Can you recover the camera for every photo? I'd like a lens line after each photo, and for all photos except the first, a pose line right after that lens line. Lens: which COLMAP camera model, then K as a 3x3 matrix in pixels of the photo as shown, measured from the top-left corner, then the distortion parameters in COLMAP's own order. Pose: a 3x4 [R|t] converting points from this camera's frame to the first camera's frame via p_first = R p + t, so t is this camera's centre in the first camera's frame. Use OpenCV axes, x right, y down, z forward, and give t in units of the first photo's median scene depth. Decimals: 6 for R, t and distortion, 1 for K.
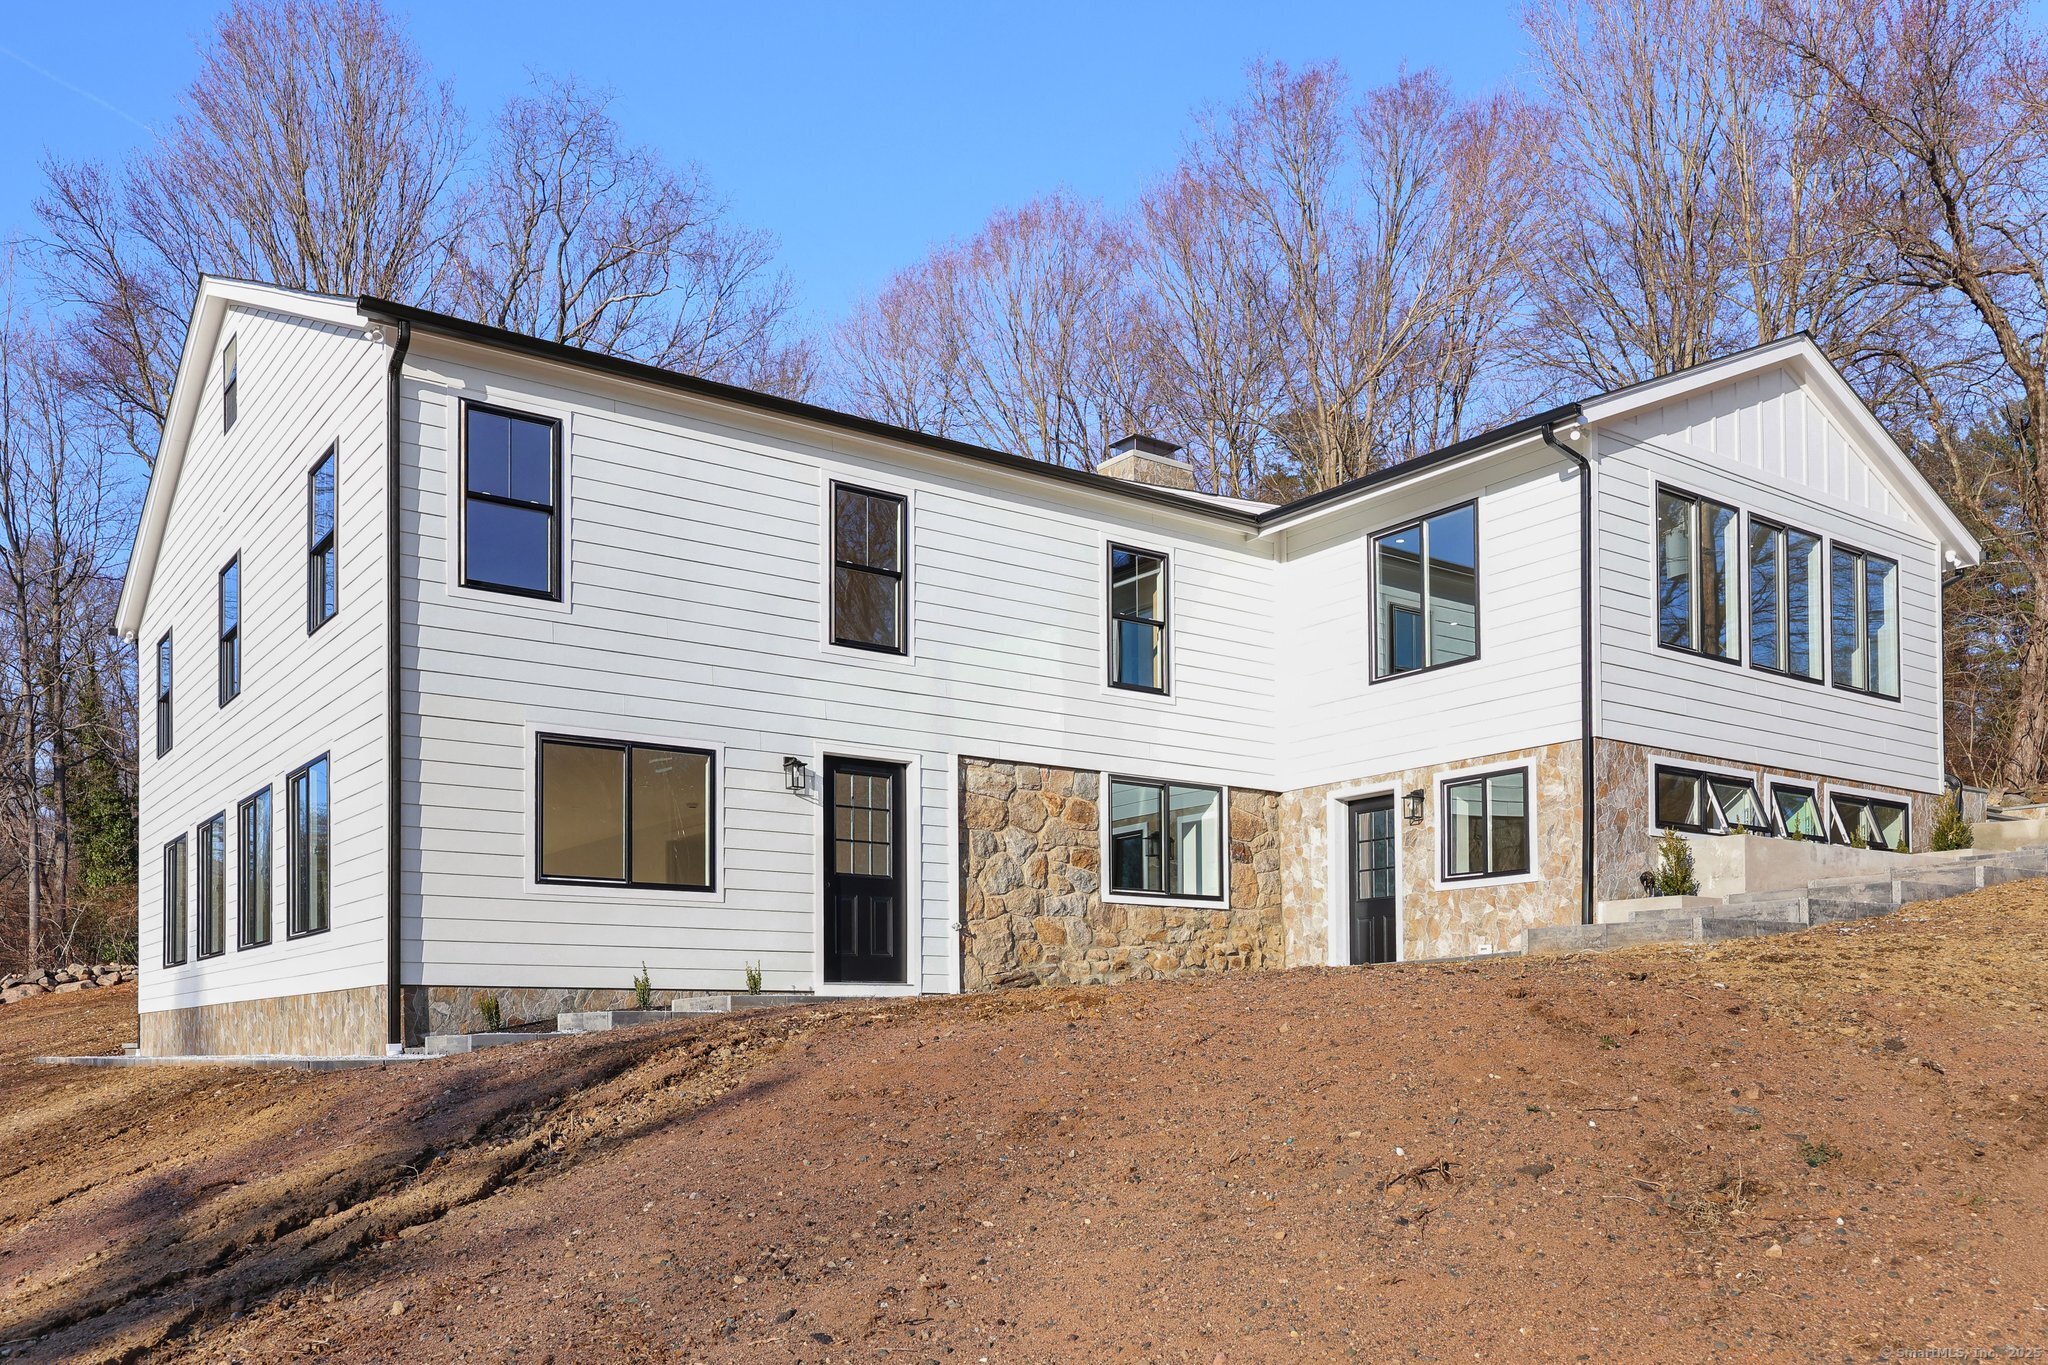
lens RADIAL K [[1627.3, 0, 1024.0], [0, 1627.3, 682.5], [0, 0, 1]] dist [0.001458, 0.000013]
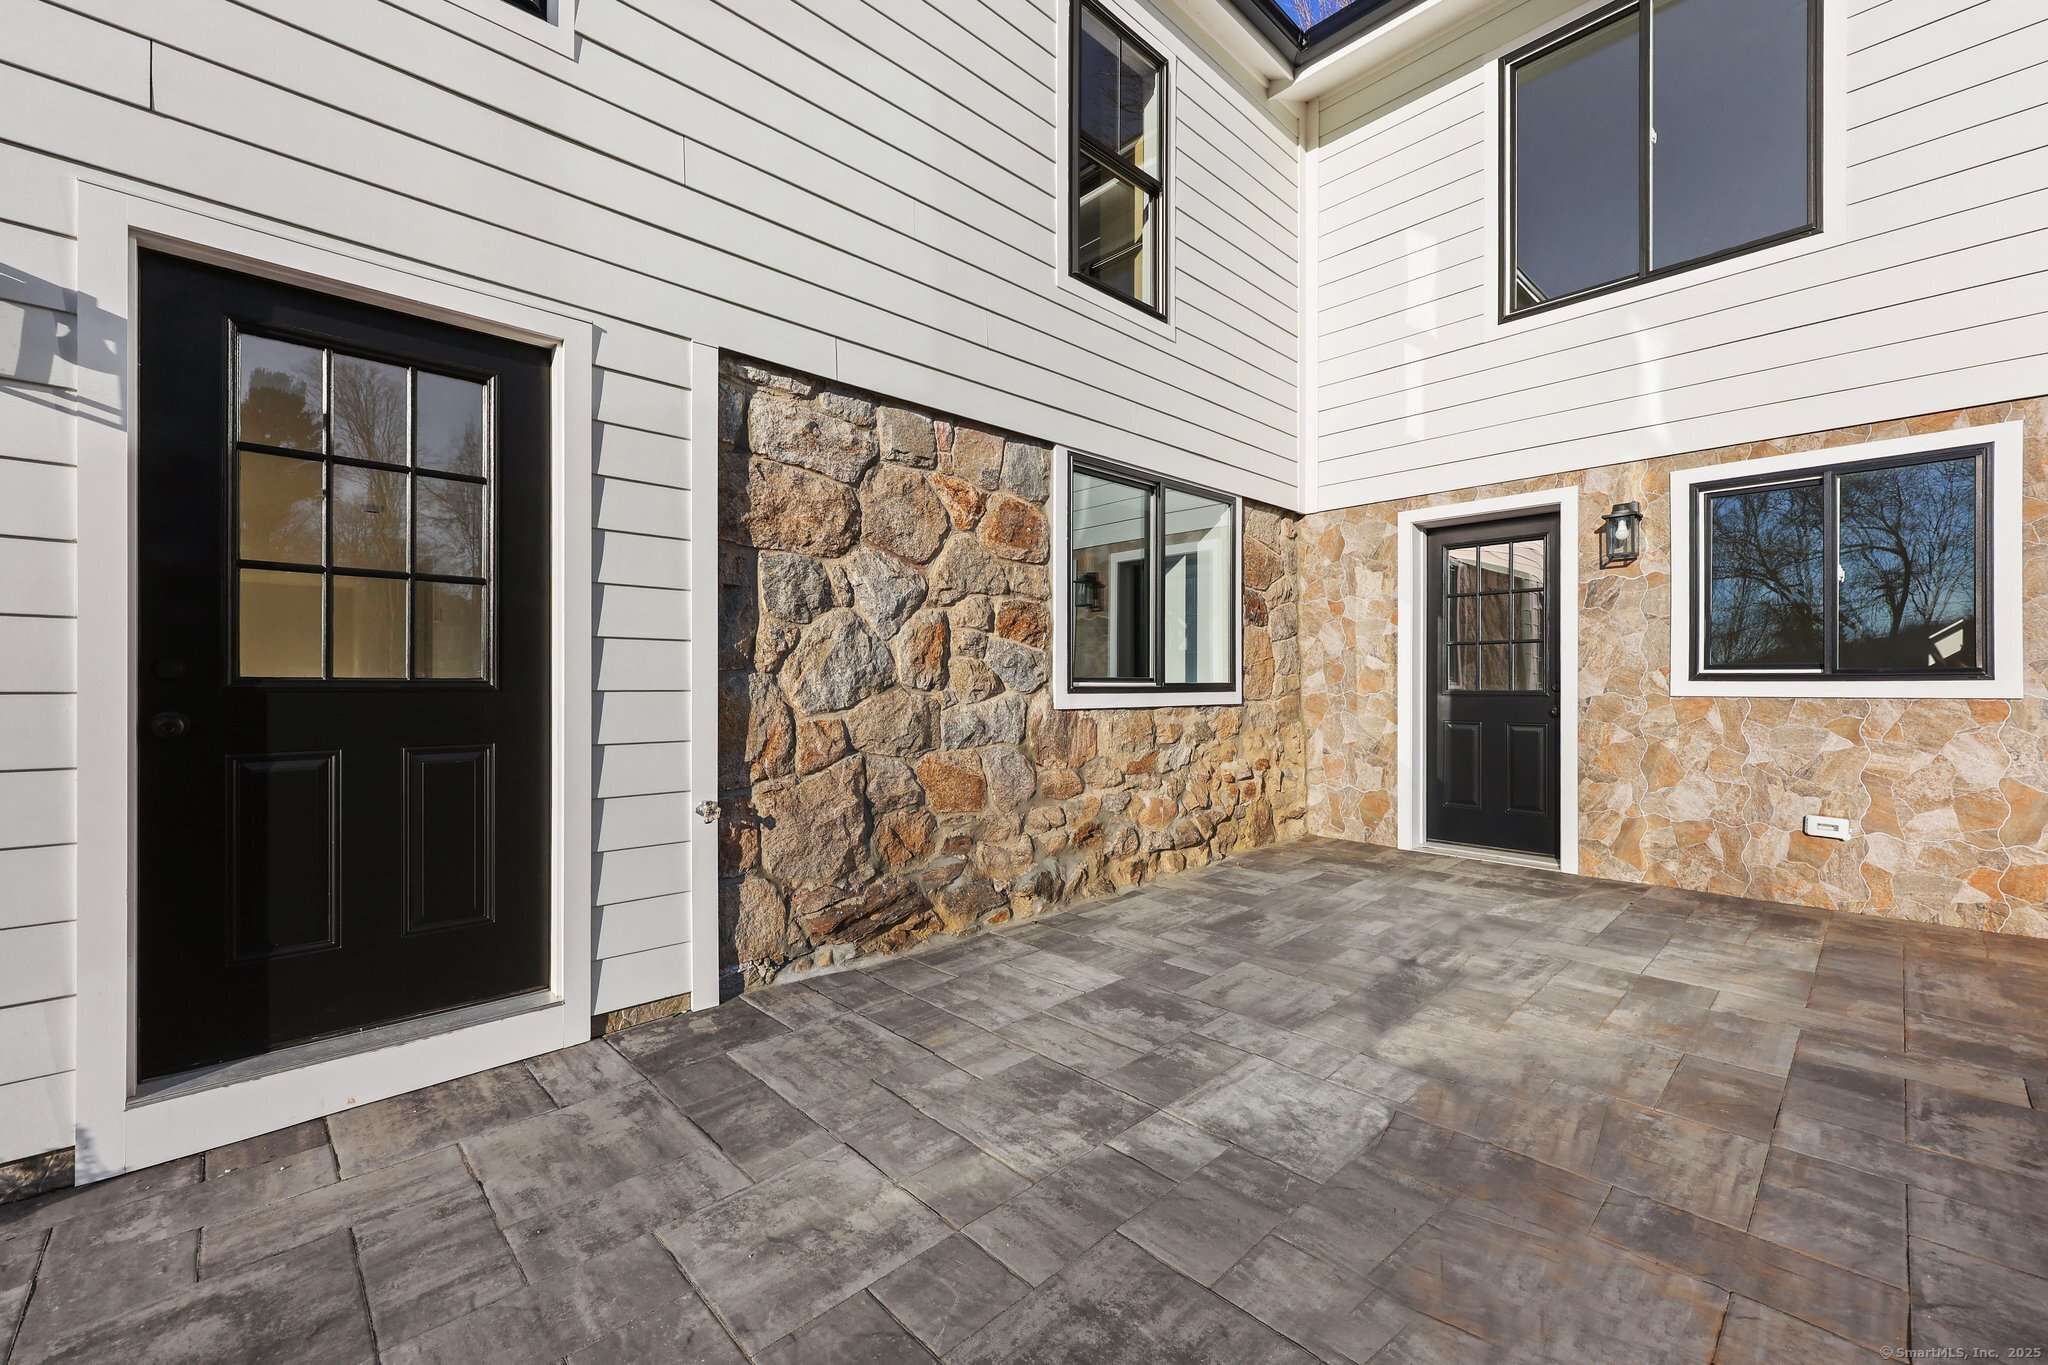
lens RADIAL K [[819.6, 0, 1001.6], [0, 819.6, 747.4], [0, 0, 1]] dist [0.014580, 0.000025]
pose [[0.994619, 0.005800, 0.103439, 0.005579], [-0.036207, 0.954932, 0.294607, 0.072465], [-0.097068, -0.296767, 0.950004, 0.761385]]
